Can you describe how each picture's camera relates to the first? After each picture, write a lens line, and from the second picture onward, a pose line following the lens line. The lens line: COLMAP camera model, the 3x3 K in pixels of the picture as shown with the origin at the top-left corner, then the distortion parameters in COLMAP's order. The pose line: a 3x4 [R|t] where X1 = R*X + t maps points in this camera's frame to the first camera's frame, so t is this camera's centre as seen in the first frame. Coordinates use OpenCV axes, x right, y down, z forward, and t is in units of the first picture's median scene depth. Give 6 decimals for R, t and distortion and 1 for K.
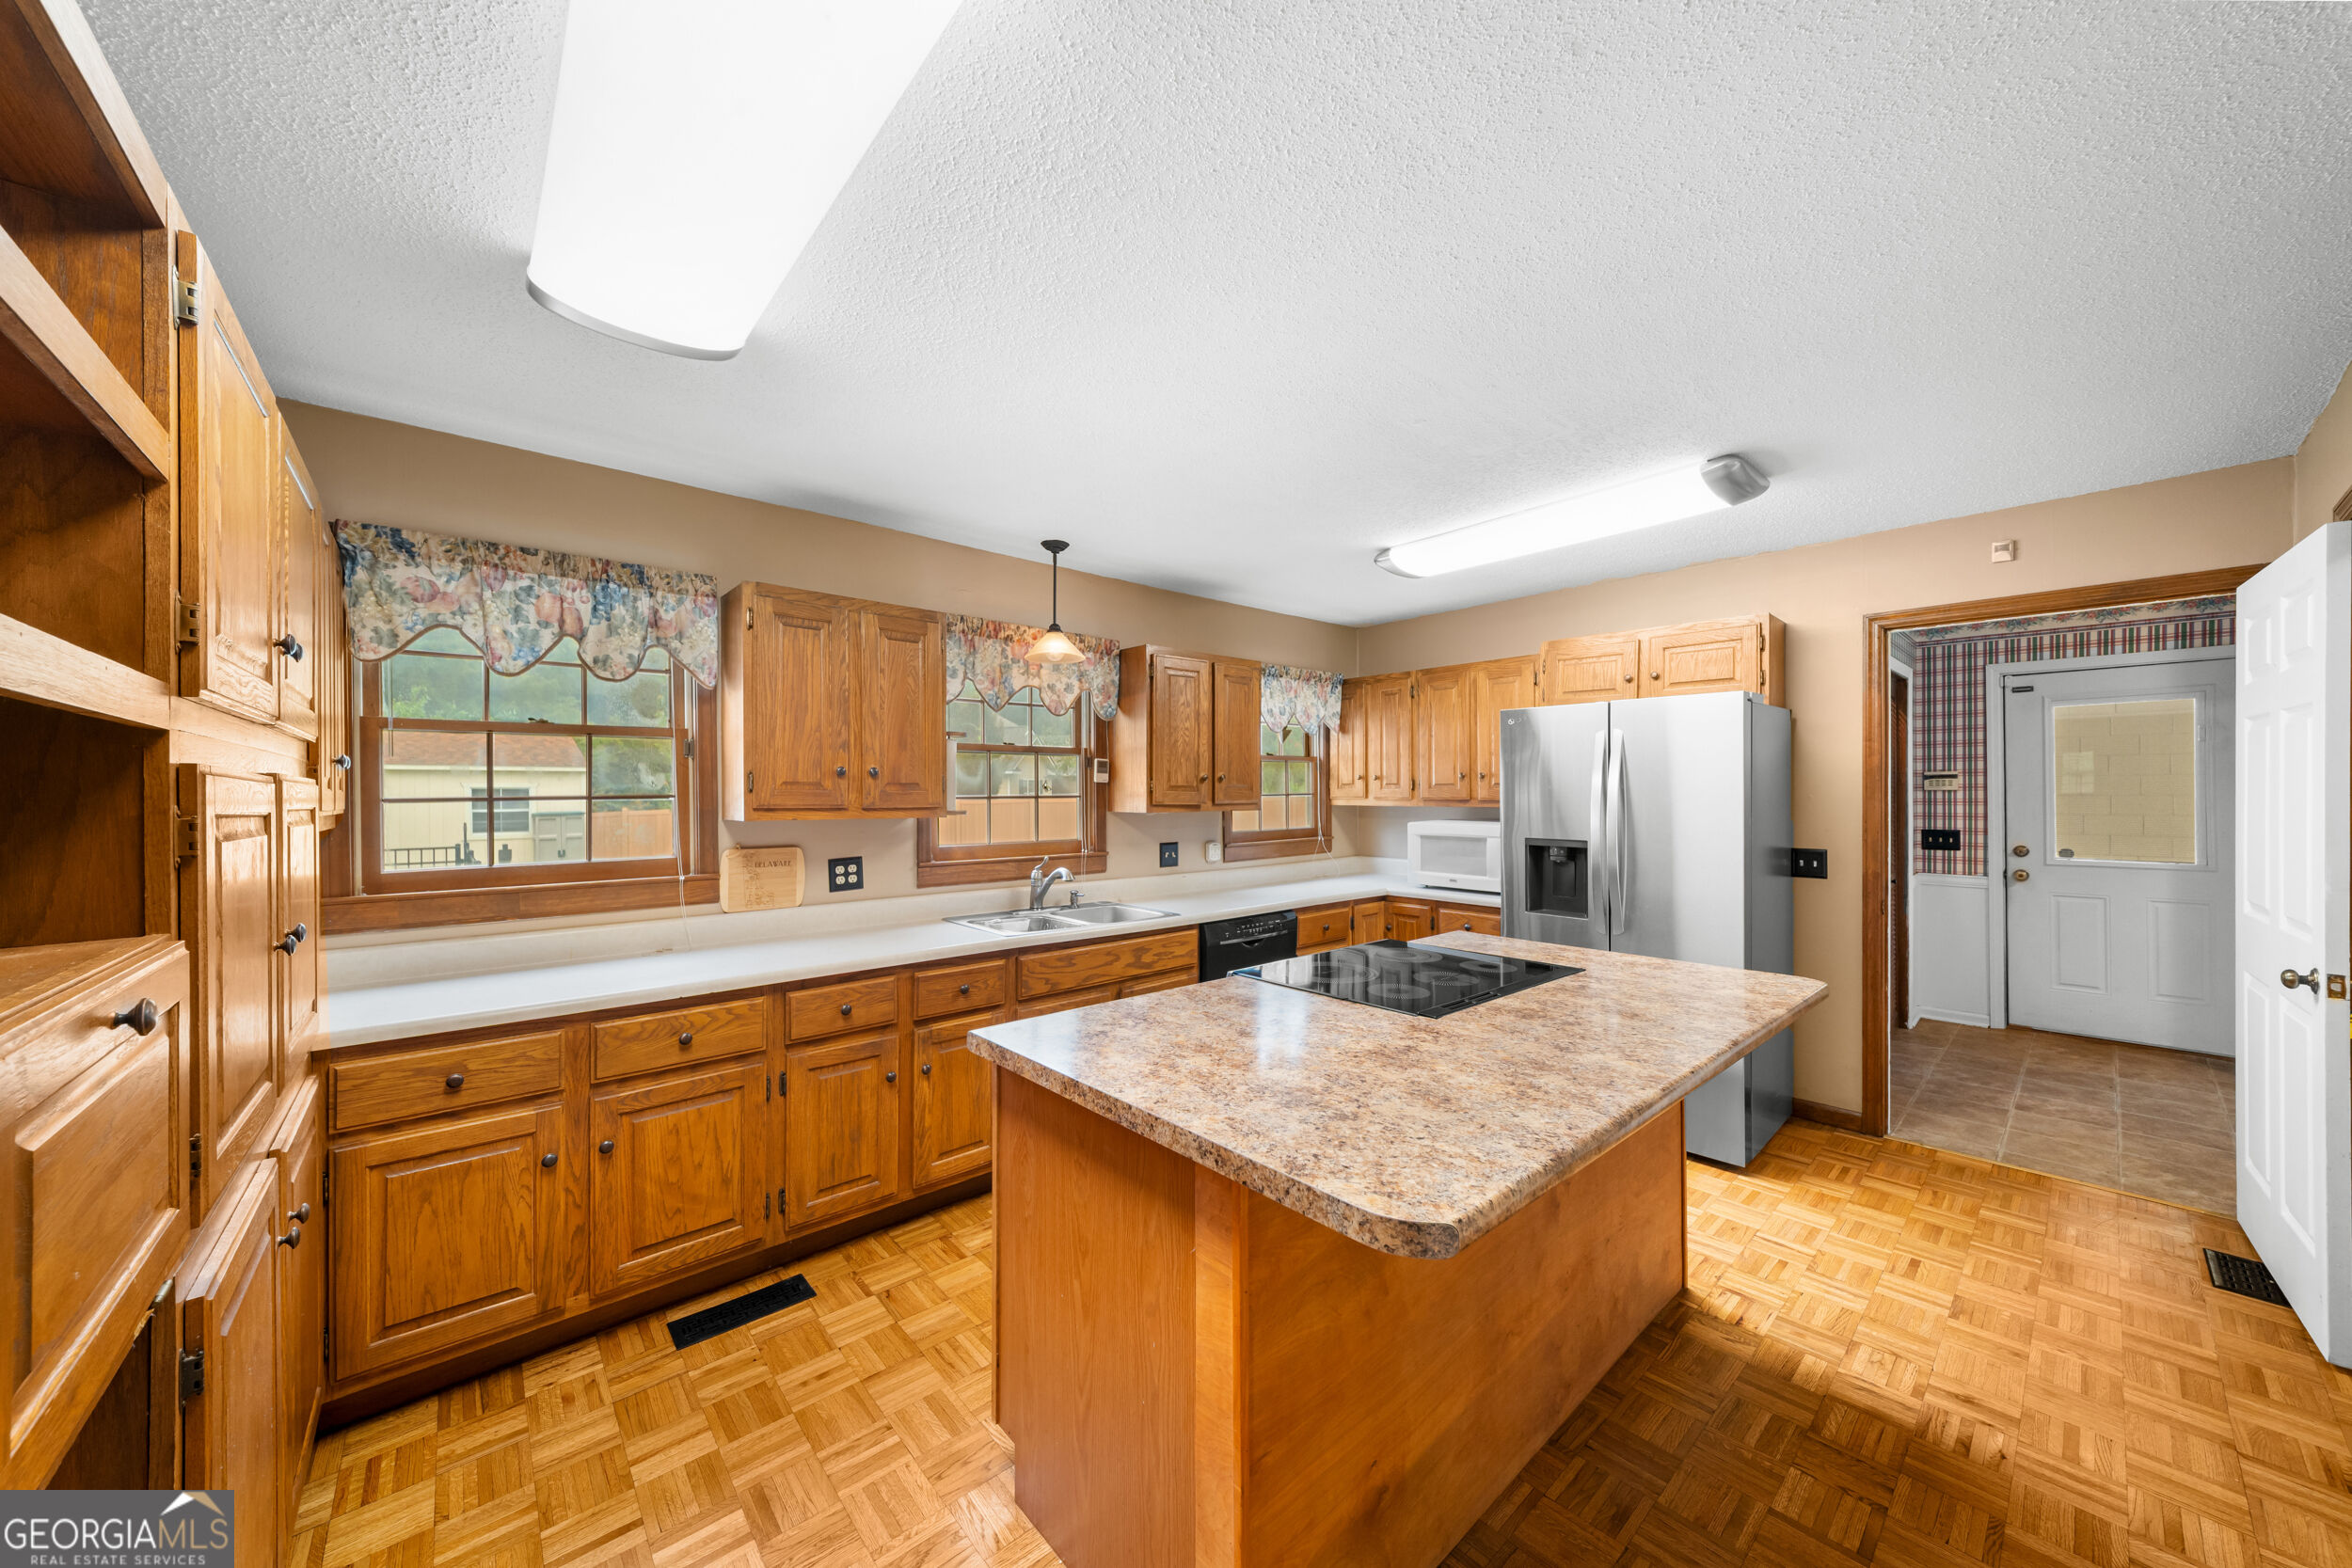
lens RADIAL K [[816.2, 0, 1100.1], [0, 816.2, 794.7], [0, 0, 1]] dist [0.007862, -0.000677]
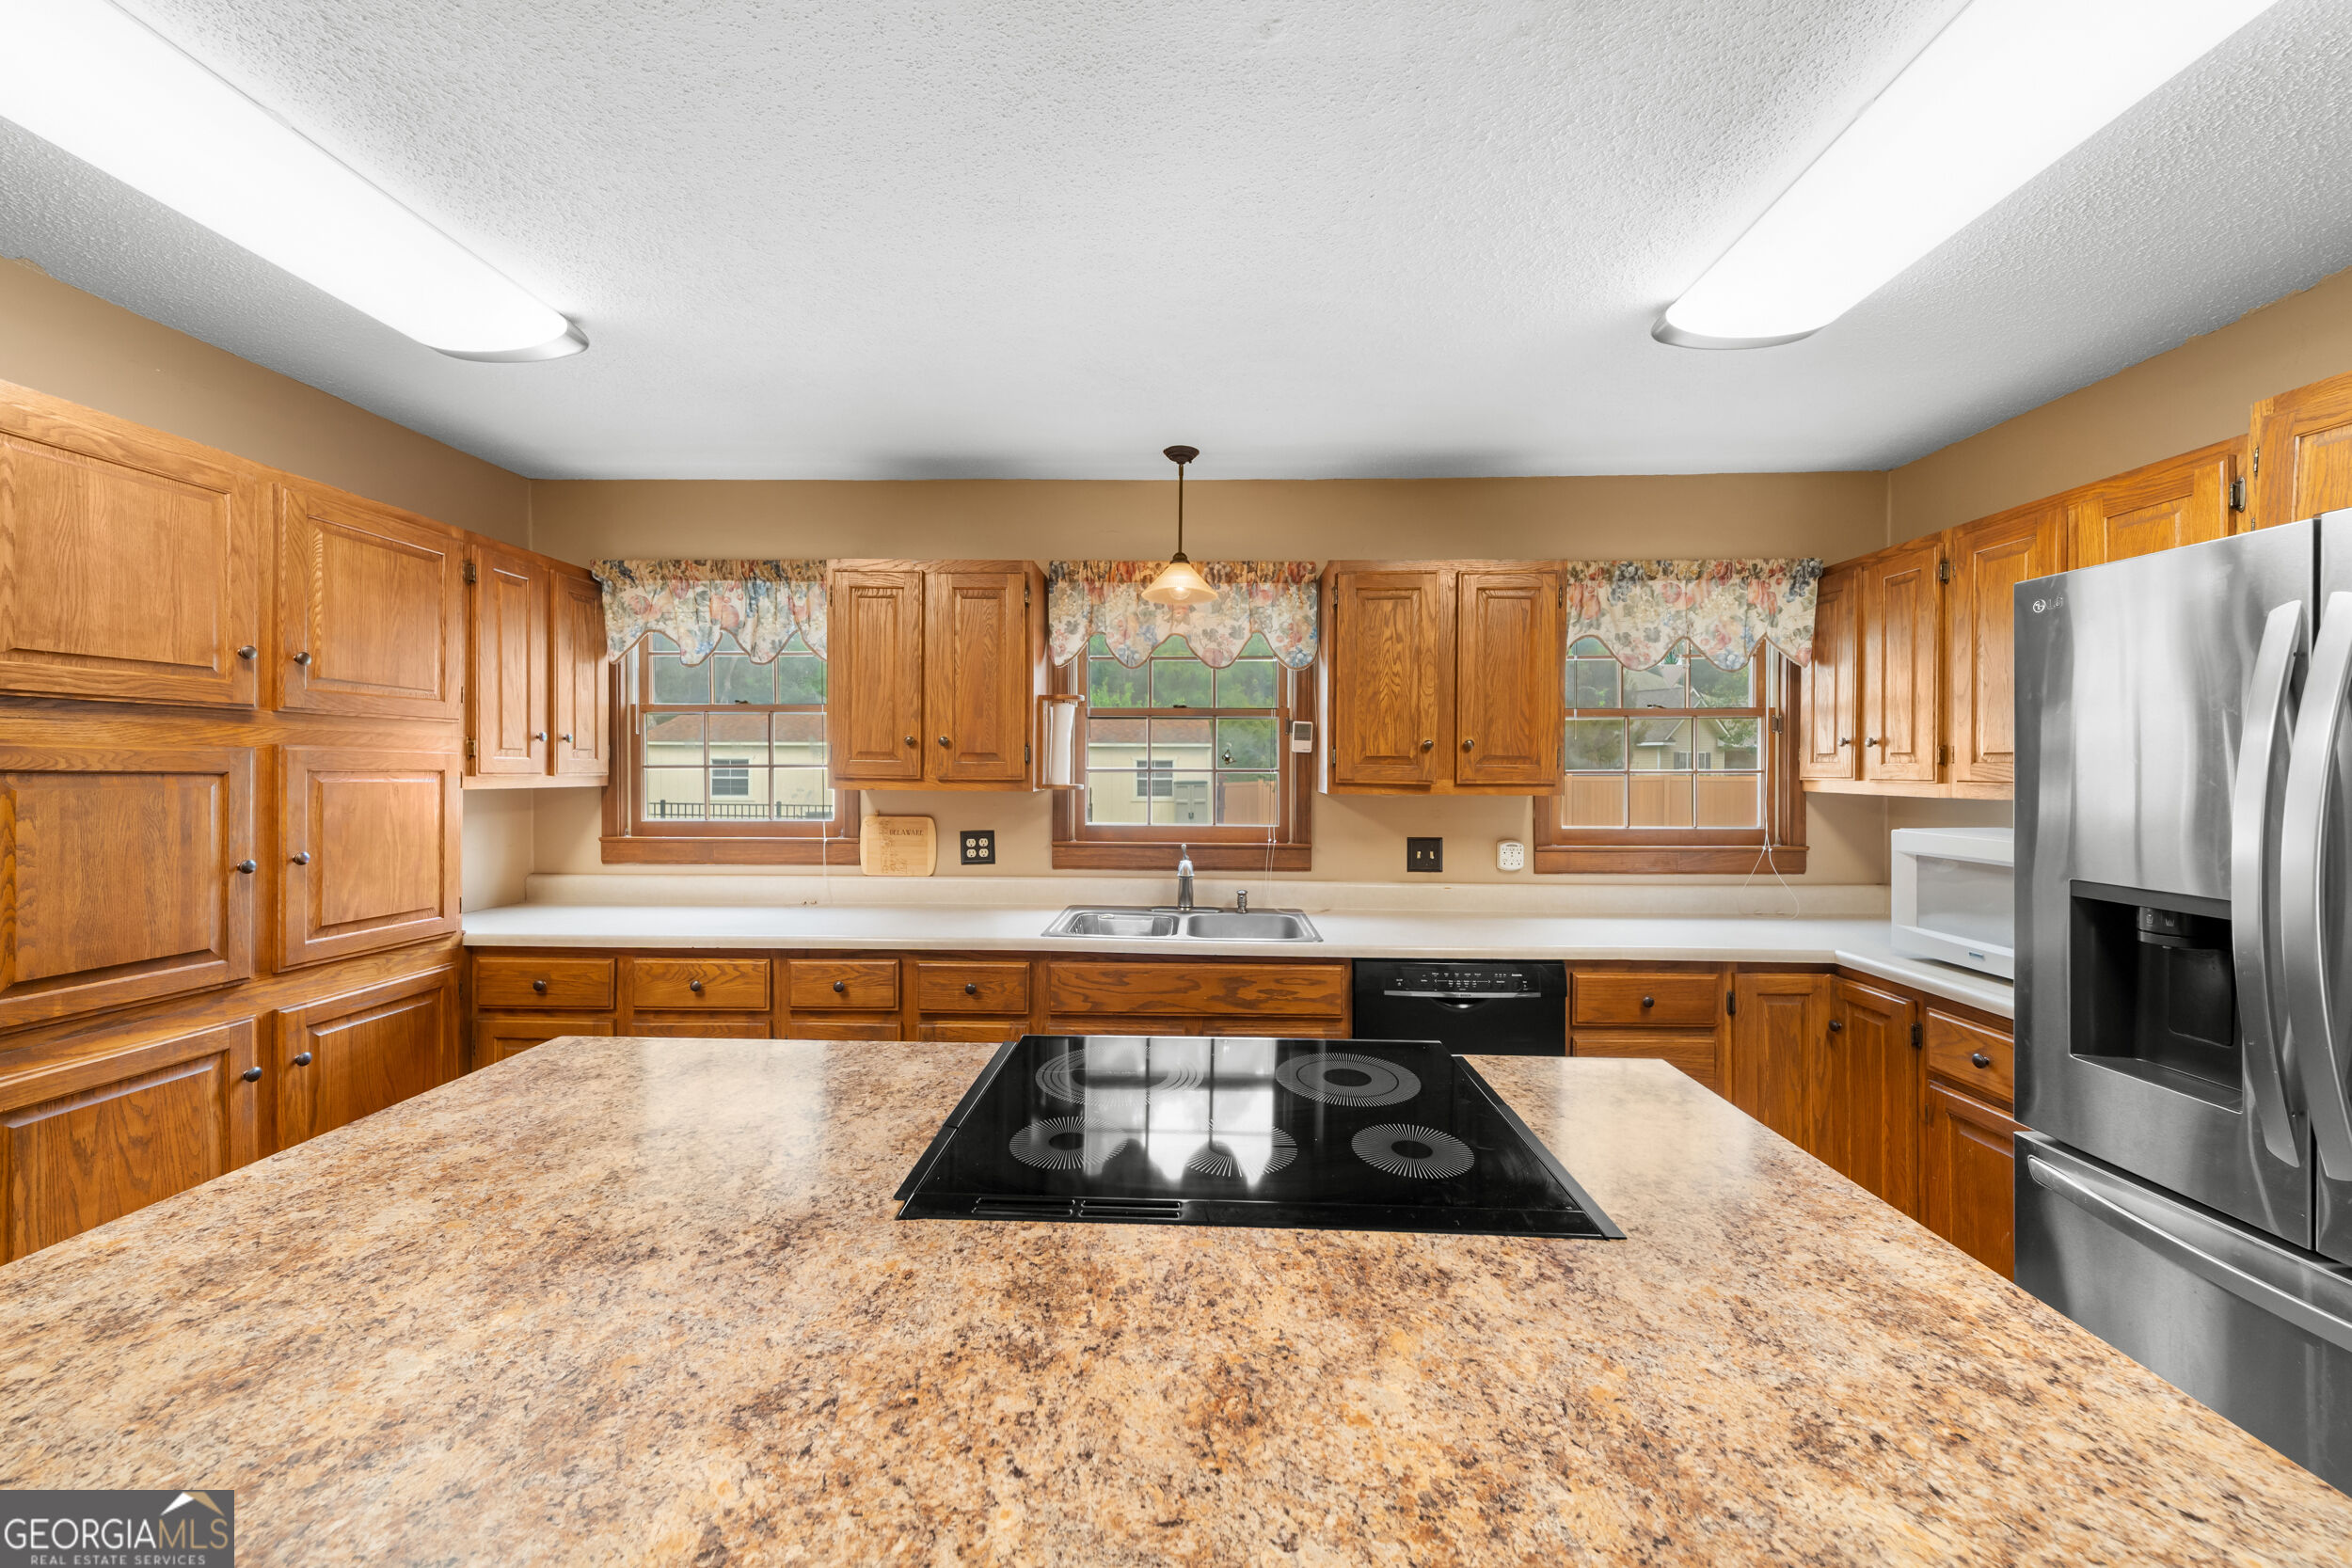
lens RADIAL K [[816.2, 0, 1187.3], [0, 816.2, 772.8], [0, 0, 1]] dist [0.007862, -0.000677]
pose [[0.757483, 0.011884, -0.652746, 0.471615], [-0.009109, 0.999929, 0.007634, -0.000900], [0.652791, 0.000163, 0.757538, 0.402326]]
